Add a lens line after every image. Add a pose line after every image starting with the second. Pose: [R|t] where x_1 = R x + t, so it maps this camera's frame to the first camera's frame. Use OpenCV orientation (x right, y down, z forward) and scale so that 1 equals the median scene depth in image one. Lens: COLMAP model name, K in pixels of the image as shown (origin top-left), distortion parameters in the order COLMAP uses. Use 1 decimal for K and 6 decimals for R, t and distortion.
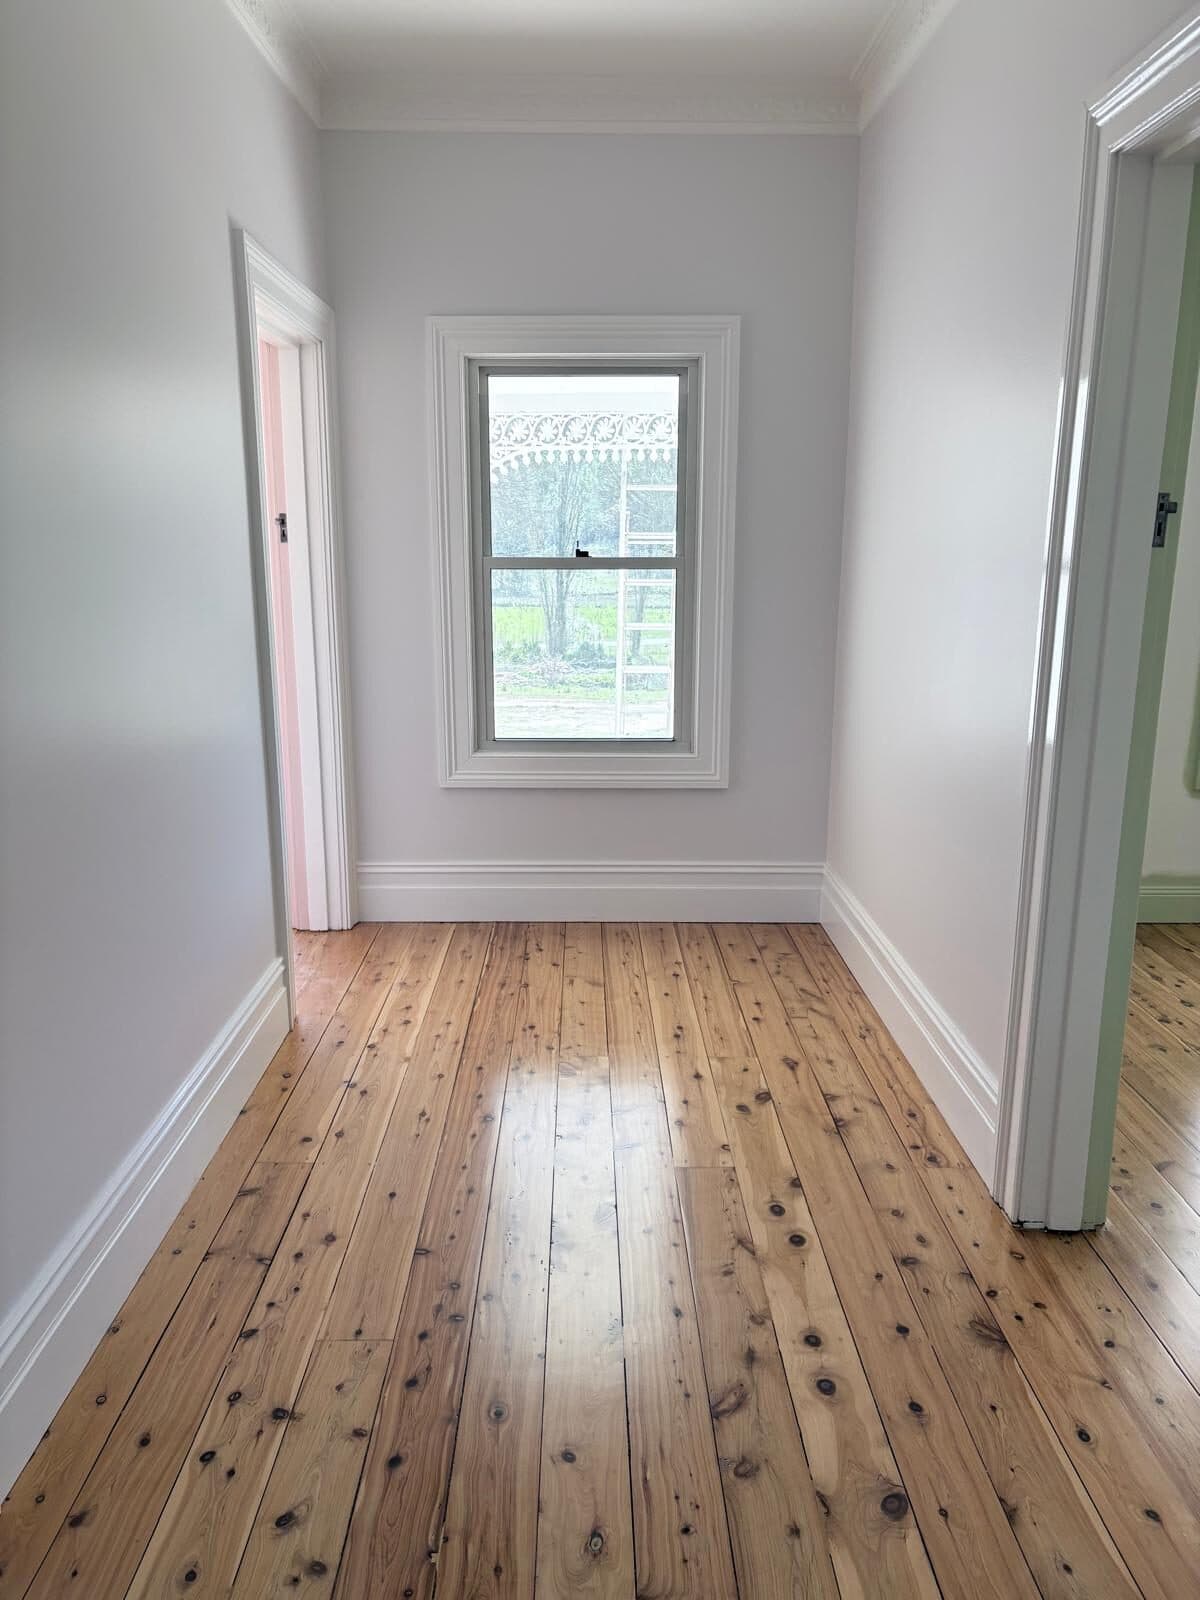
lens RADIAL K [[1220.8, 0, 603.3], [0, 1220.8, 798.8], [0, 0, 1]] dist [0.021736, -0.013438]
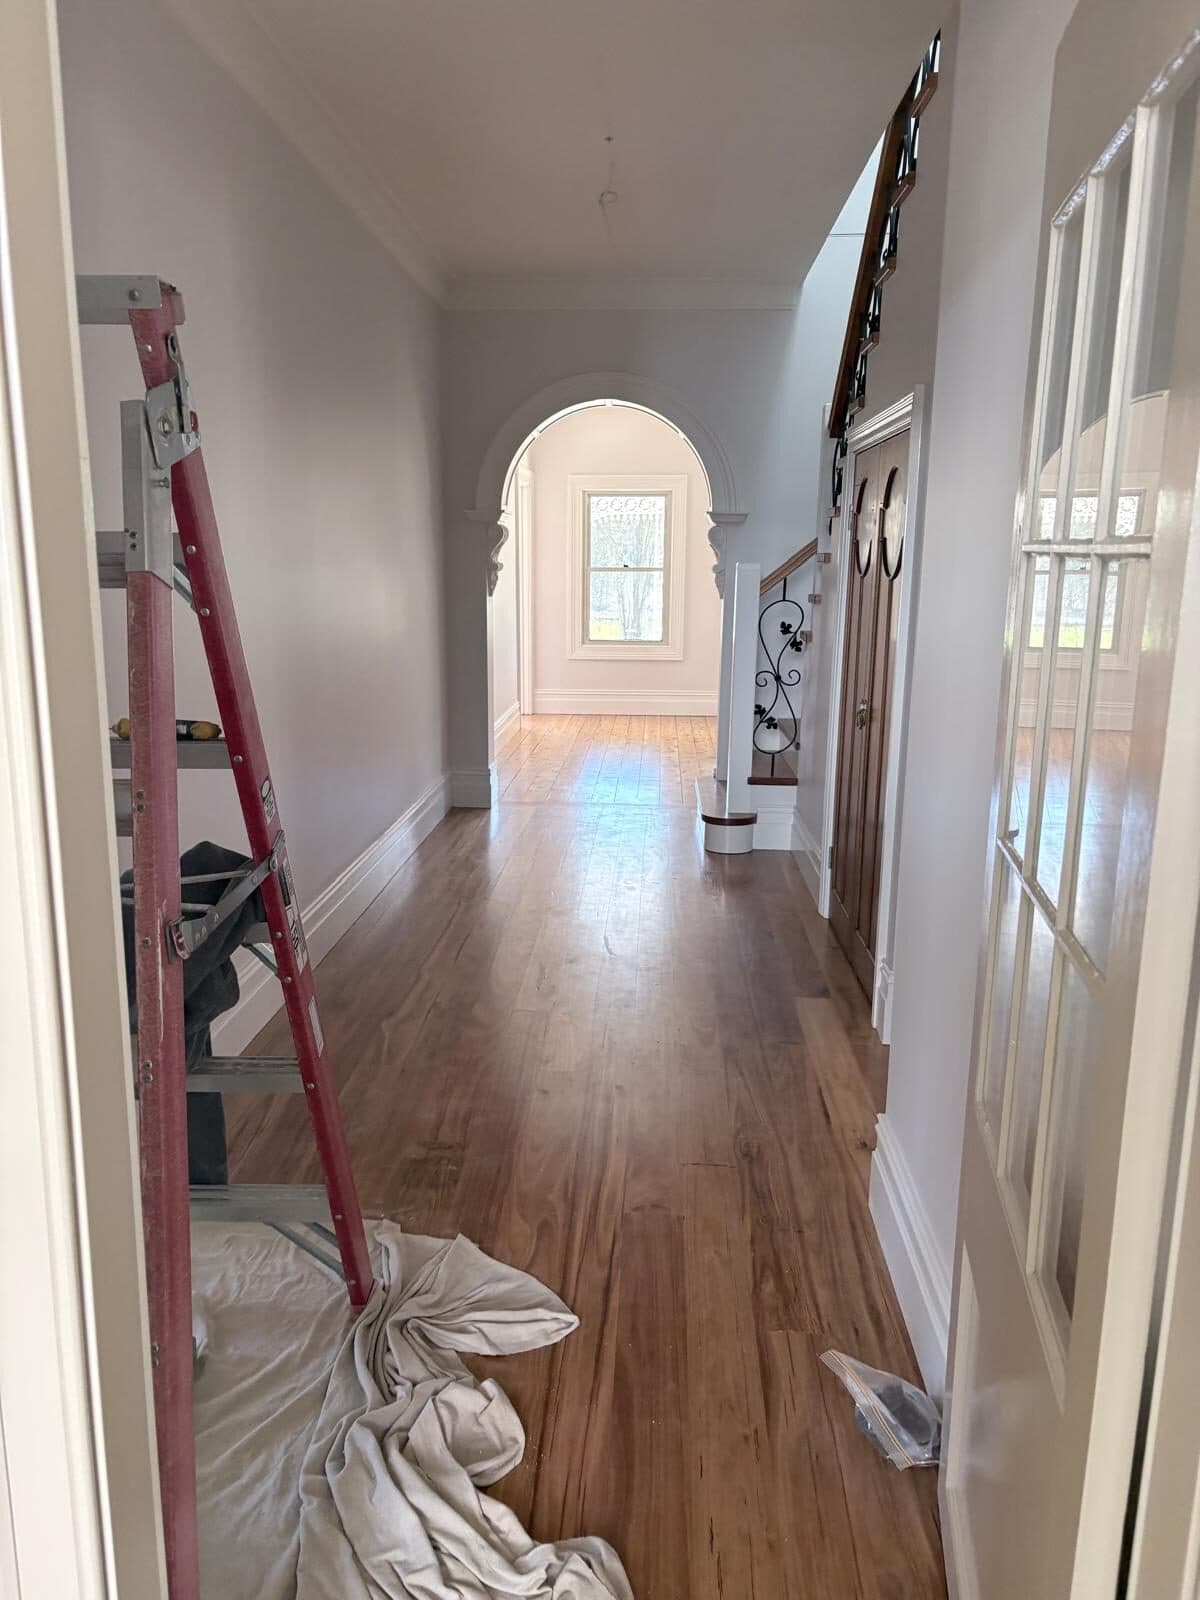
lens RADIAL K [[1220.8, 0, 590.3], [0, 1220.8, 803.5], [0, 0, 1]] dist [0.021736, -0.013438]
pose [[0.997066, 0.020746, -0.073686, 0.105198], [-0.021276, 0.999753, -0.006416, 0.308184], [0.073535, 0.007965, 0.997261, -1.518888]]
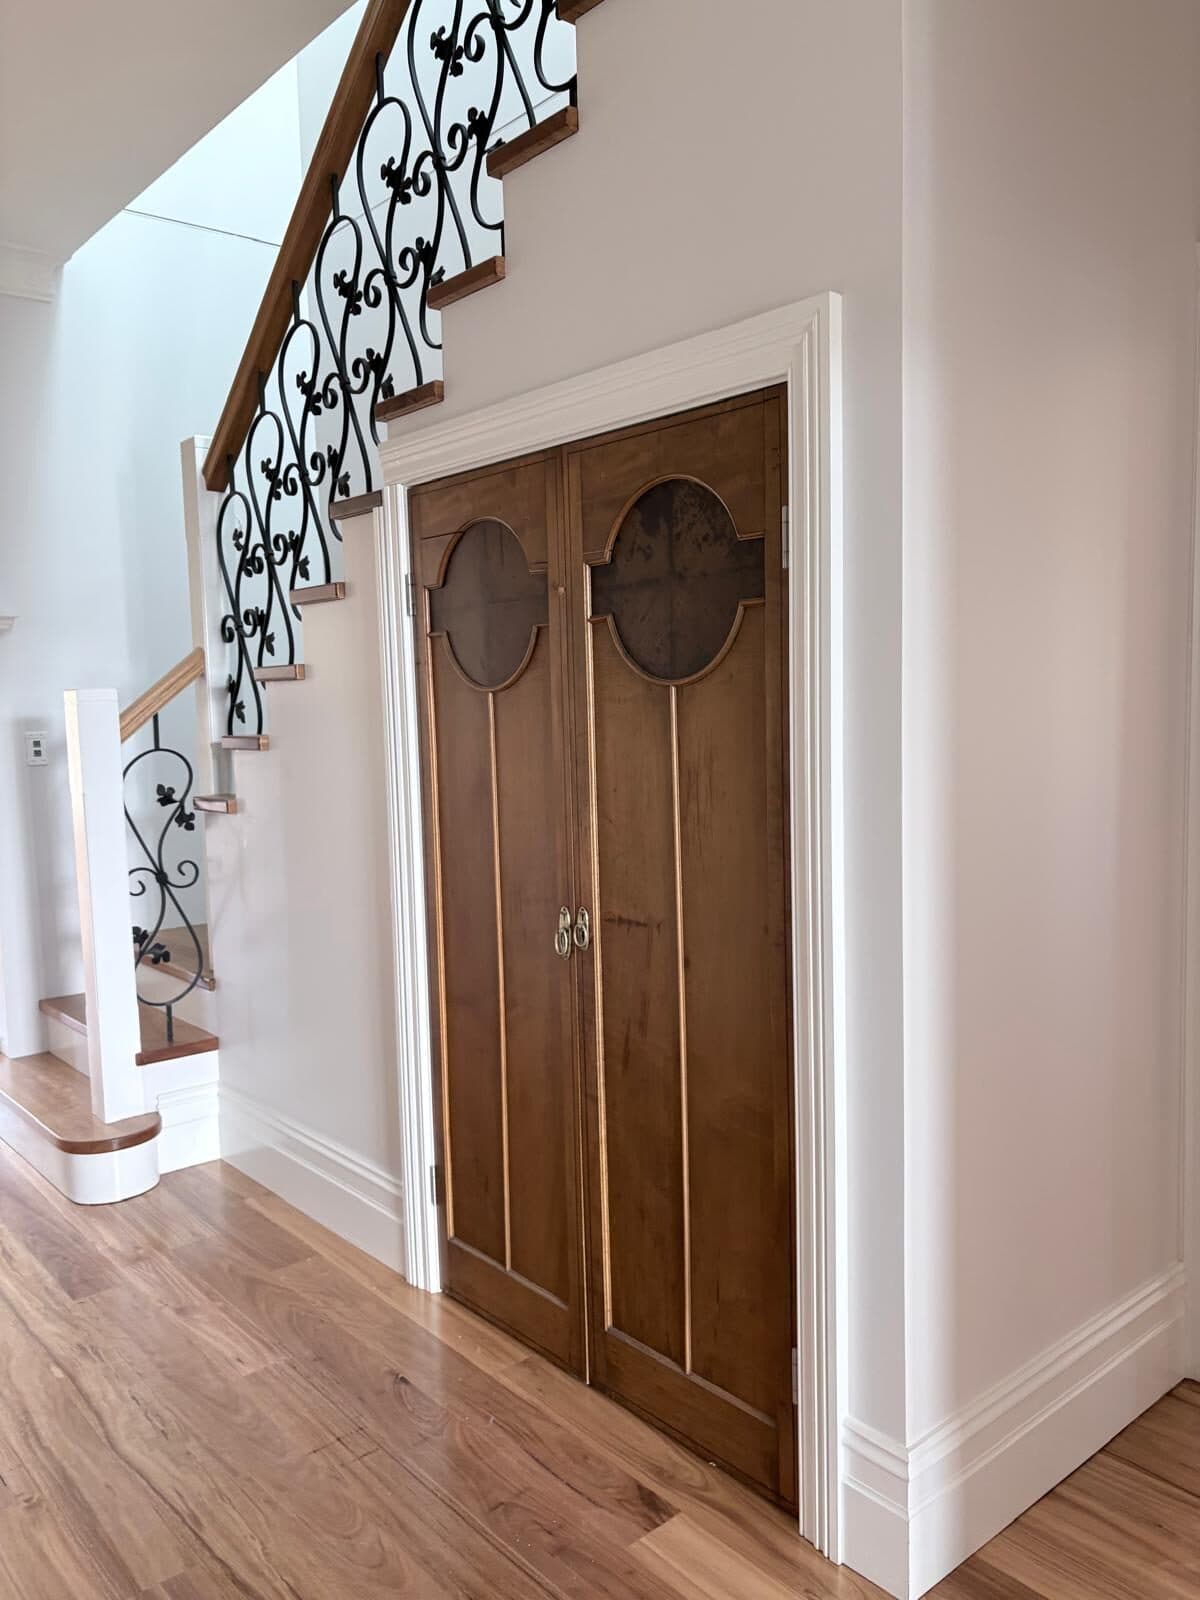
lens RADIAL K [[1220.8, 0, 607.8], [0, 1220.8, 799.5], [0, 0, 1]] dist [0.021736, -0.013438]
pose [[0.766997, -0.079786, 0.636671, -0.078427], [0.160199, 0.984628, -0.069600, 0.207107], [-0.621331, 0.155377, 0.767989, -0.957881]]
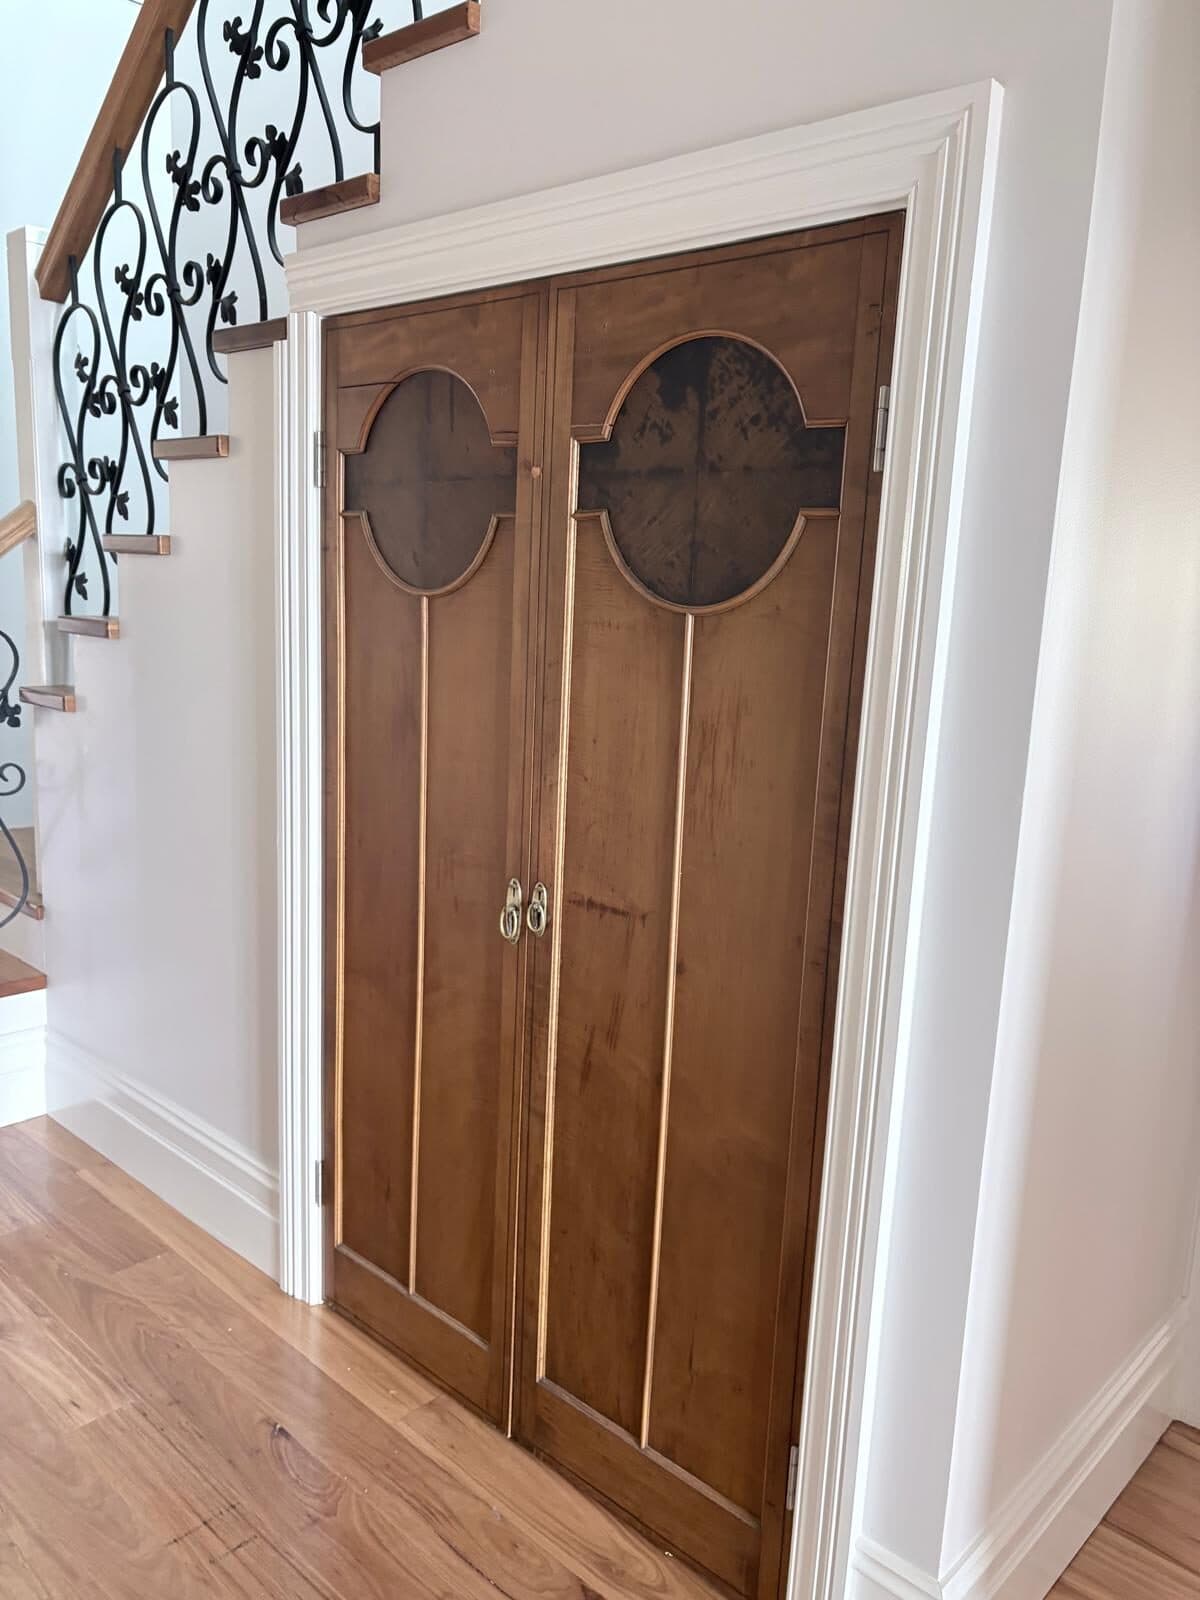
lens RADIAL K [[1220.8, 0, 588.3], [0, 1220.8, 798.5], [0, 0, 1]] dist [0.021736, -0.013438]
pose [[0.692395, -0.108631, 0.713294, -0.038536], [0.109818, 0.992950, 0.044620, 0.168869], [-0.713112, 0.047437, 0.699443, -0.844203]]
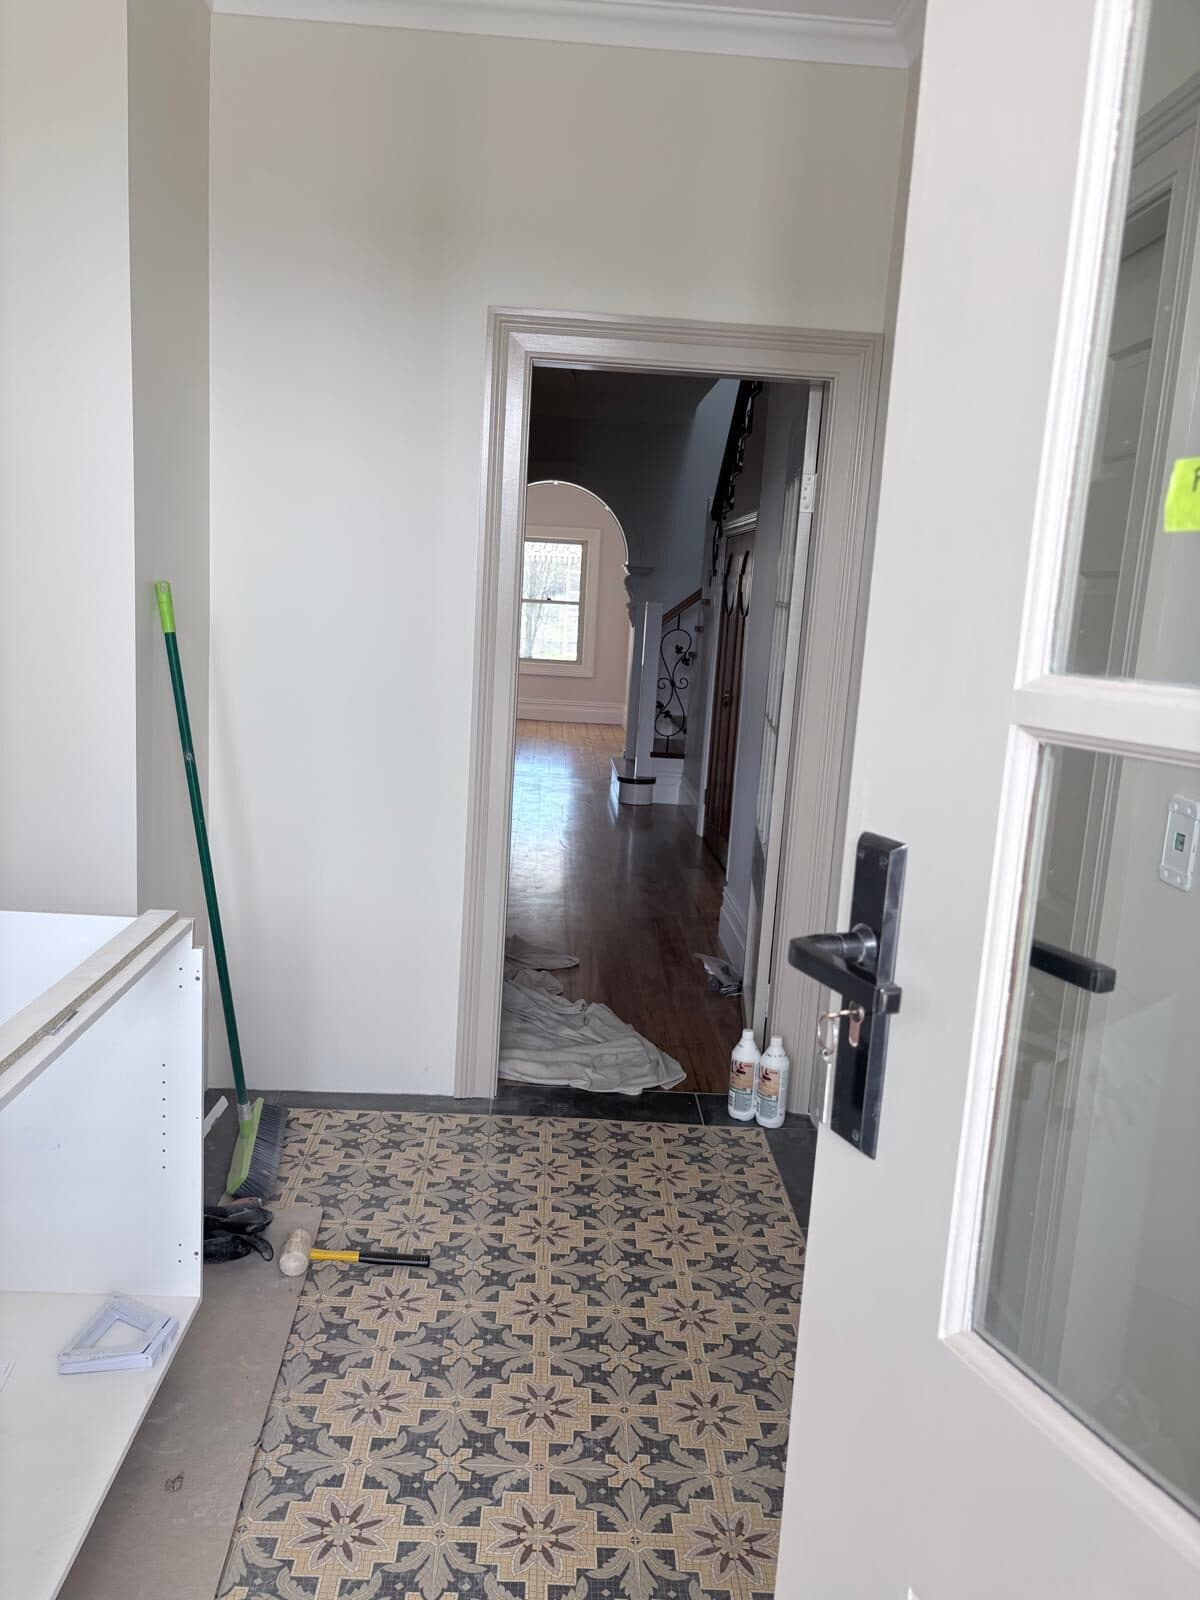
lens RADIAL K [[1220.8, 0, 602.8], [0, 1220.8, 807.7], [0, 0, 1]] dist [0.021736, -0.013438]
pose [[0.998385, 0.047156, 0.031694, 0.045386], [-0.046142, 0.998422, -0.031998, 0.423422], [-0.033153, 0.030484, 0.998985, -2.098901]]
